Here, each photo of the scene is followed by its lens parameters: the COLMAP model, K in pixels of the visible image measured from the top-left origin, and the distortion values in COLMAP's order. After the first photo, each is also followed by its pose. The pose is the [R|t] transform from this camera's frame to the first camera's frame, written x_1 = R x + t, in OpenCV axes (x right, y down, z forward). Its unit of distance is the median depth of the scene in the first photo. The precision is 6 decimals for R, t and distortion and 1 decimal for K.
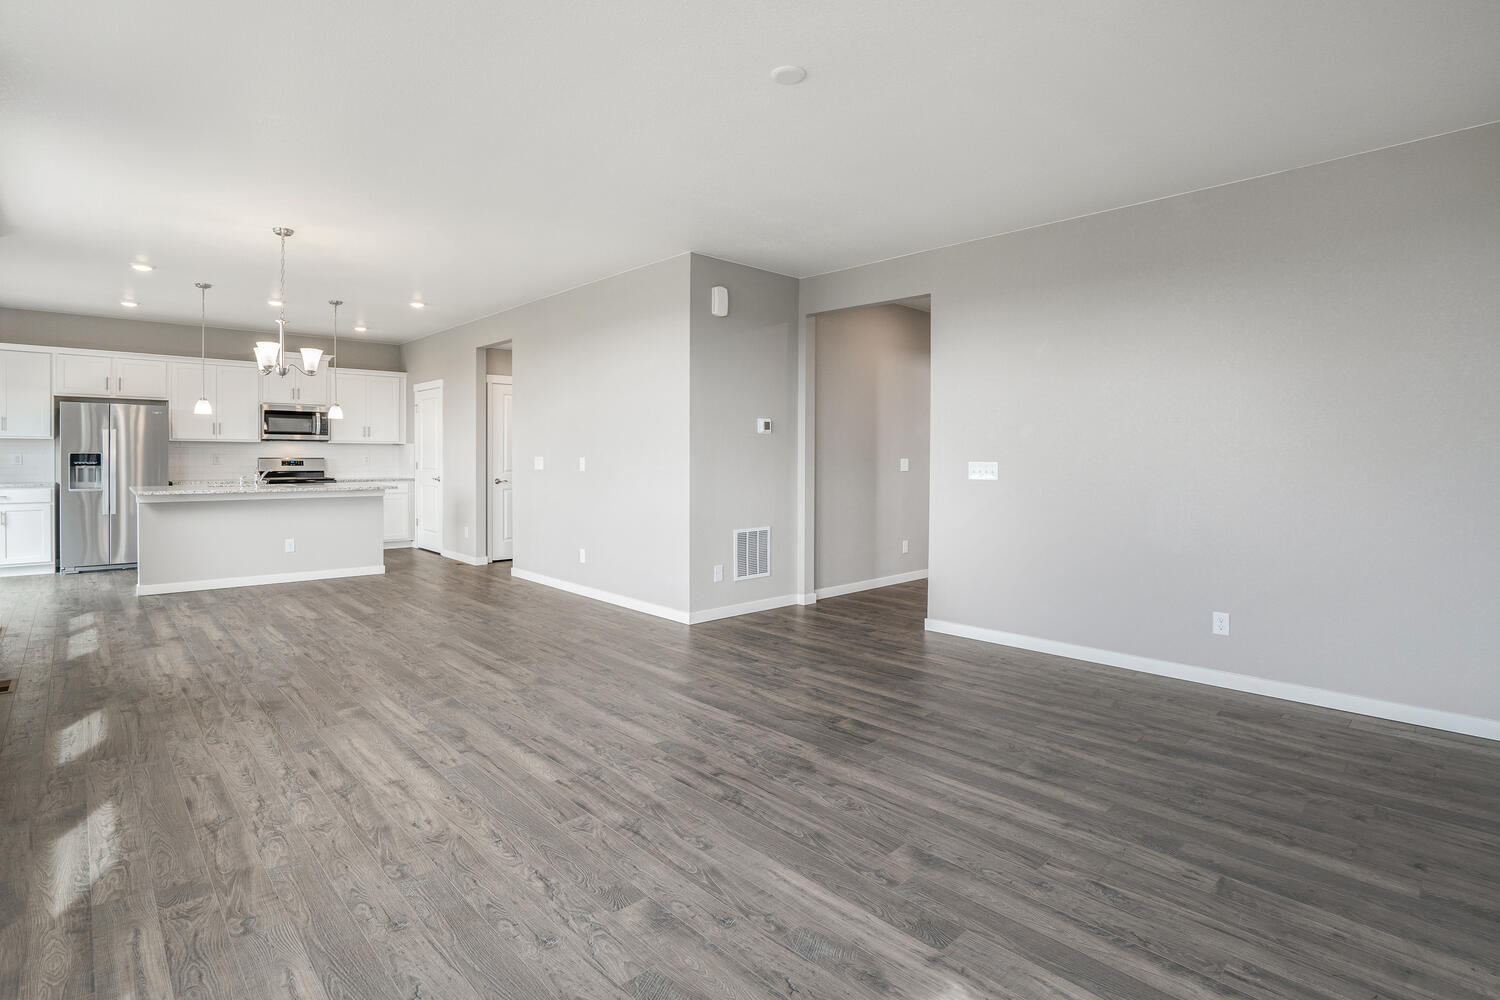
lens RADIAL K [[722.6, 0, 706.9], [0, 722.6, 482.0], [0, 0, 1]] dist [-0.039902, 0.013594]
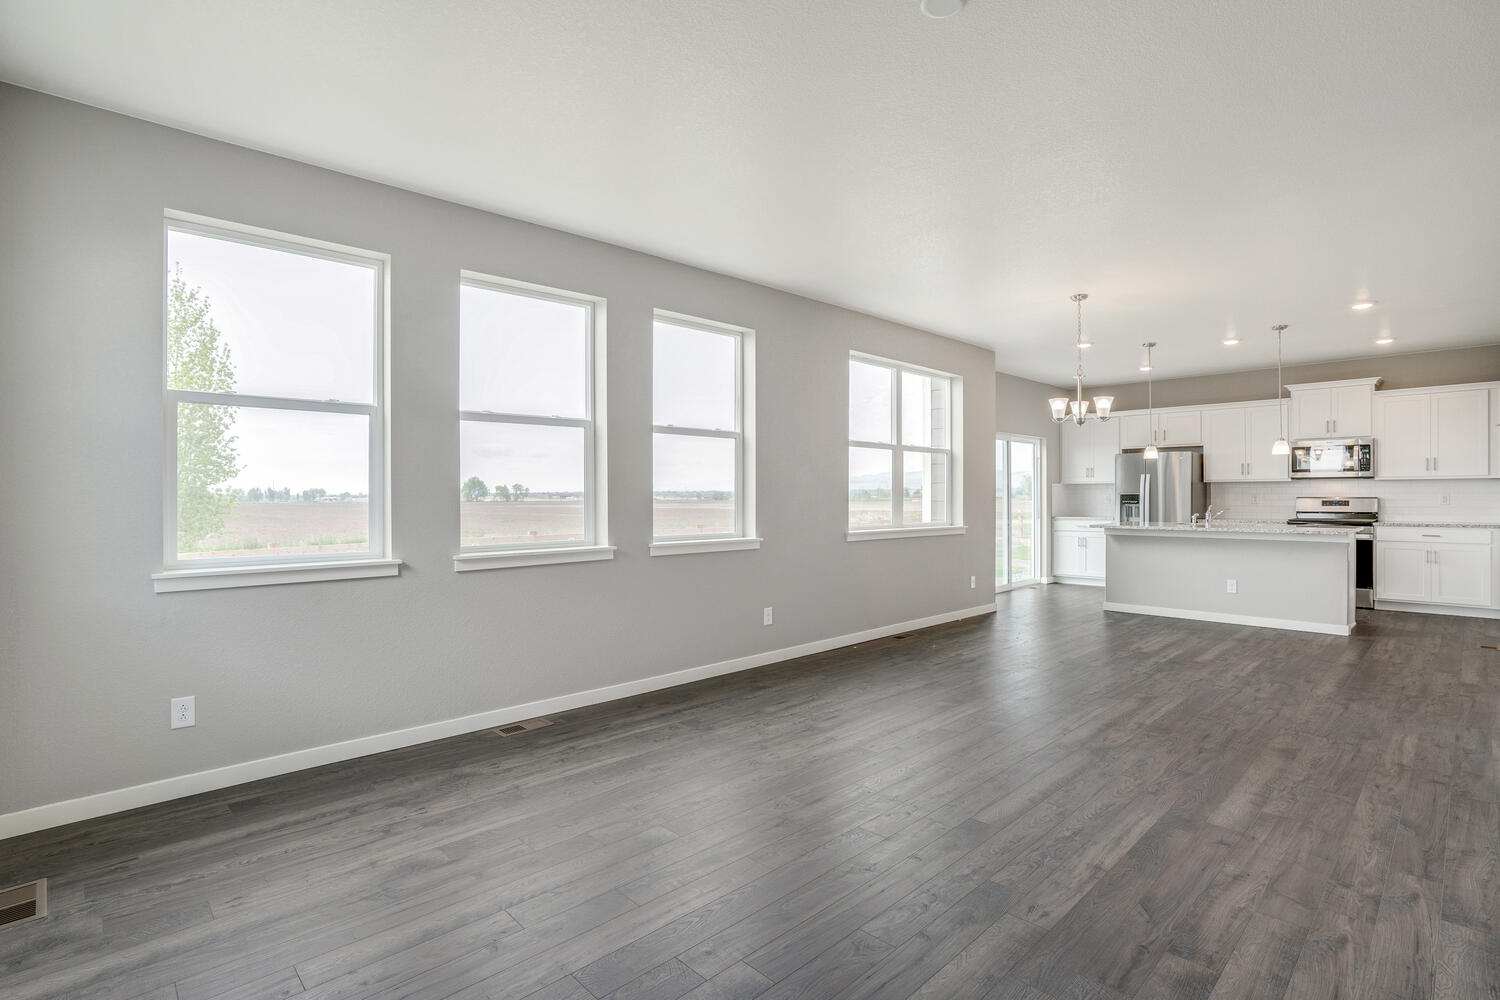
lens RADIAL K [[722.6, 0, 772.7], [0, 722.6, 500.8], [0, 0, 1]] dist [-0.039902, 0.013594]
pose [[0.063218, -0.000873, -0.997999, 0.303778], [-0.031604, 0.999496, -0.002877, -0.004965], [0.997499, 0.031723, 0.063159, 0.268677]]
